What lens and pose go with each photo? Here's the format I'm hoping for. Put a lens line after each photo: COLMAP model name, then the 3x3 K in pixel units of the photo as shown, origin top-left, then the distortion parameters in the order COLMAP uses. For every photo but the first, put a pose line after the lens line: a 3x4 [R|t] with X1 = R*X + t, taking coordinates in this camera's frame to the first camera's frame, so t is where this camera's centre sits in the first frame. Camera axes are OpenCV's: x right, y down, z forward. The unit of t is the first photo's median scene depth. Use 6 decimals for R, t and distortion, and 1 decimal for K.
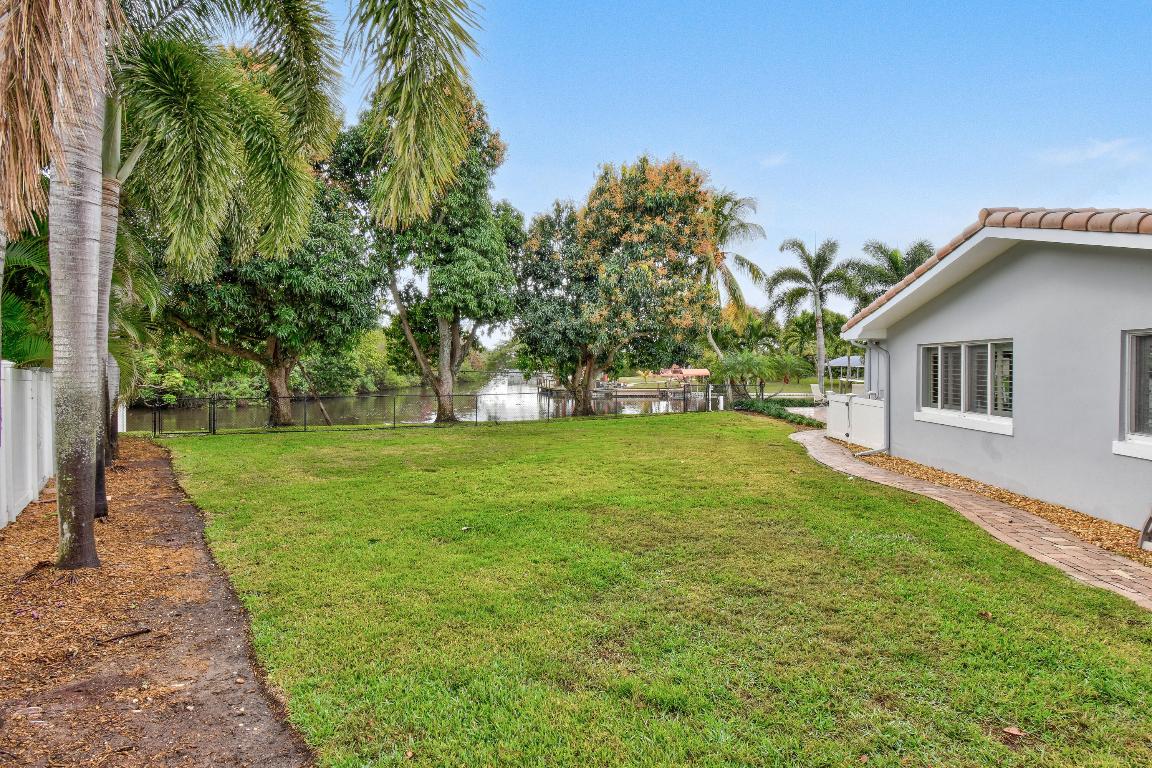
lens RADIAL K [[610.2, 0, 576.0], [0, 610.2, 384.0], [0, 0, 1]] dist [0.041569, -0.027454]
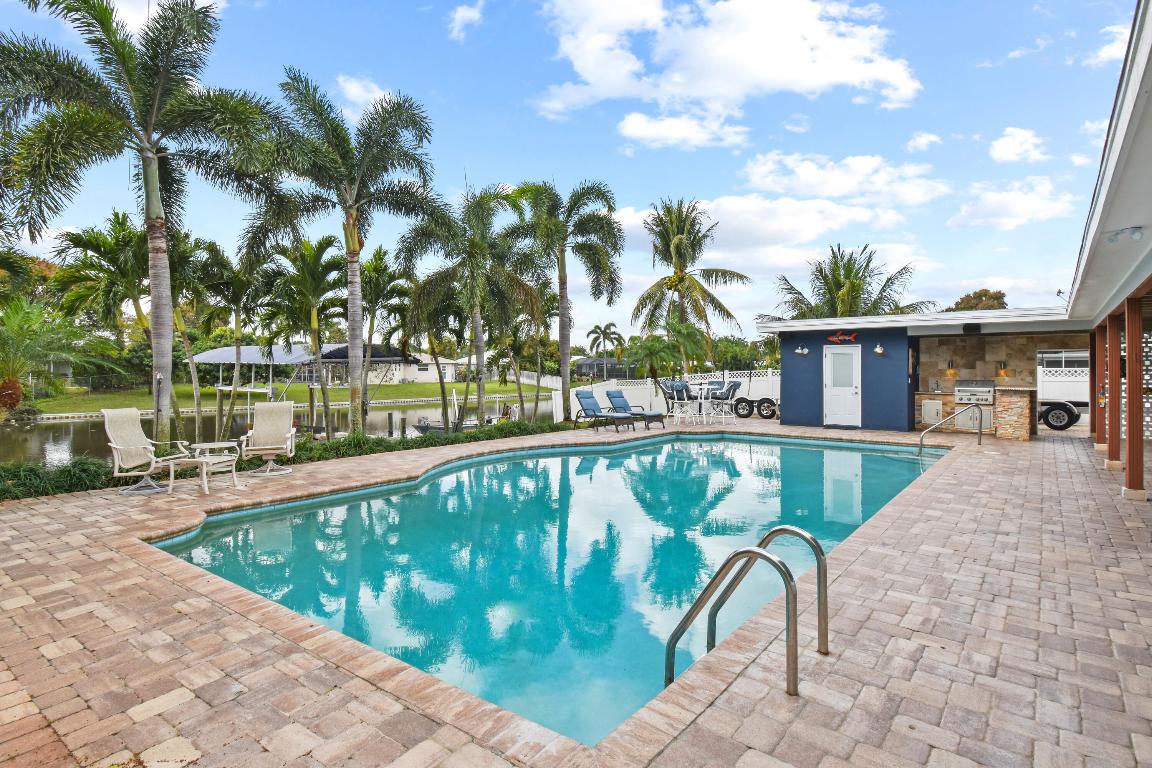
lens RADIAL K [[610.2, 0, 576.0], [0, 610.2, 384.0], [0, 0, 1]] dist [0.041569, -0.027454]
pose [[0.594129, -0.001354, 0.804369, 0.242532], [0.011256, 0.999915, -0.006630, -0.005712], [-0.804291, 0.012993, 0.594093, 0.572302]]
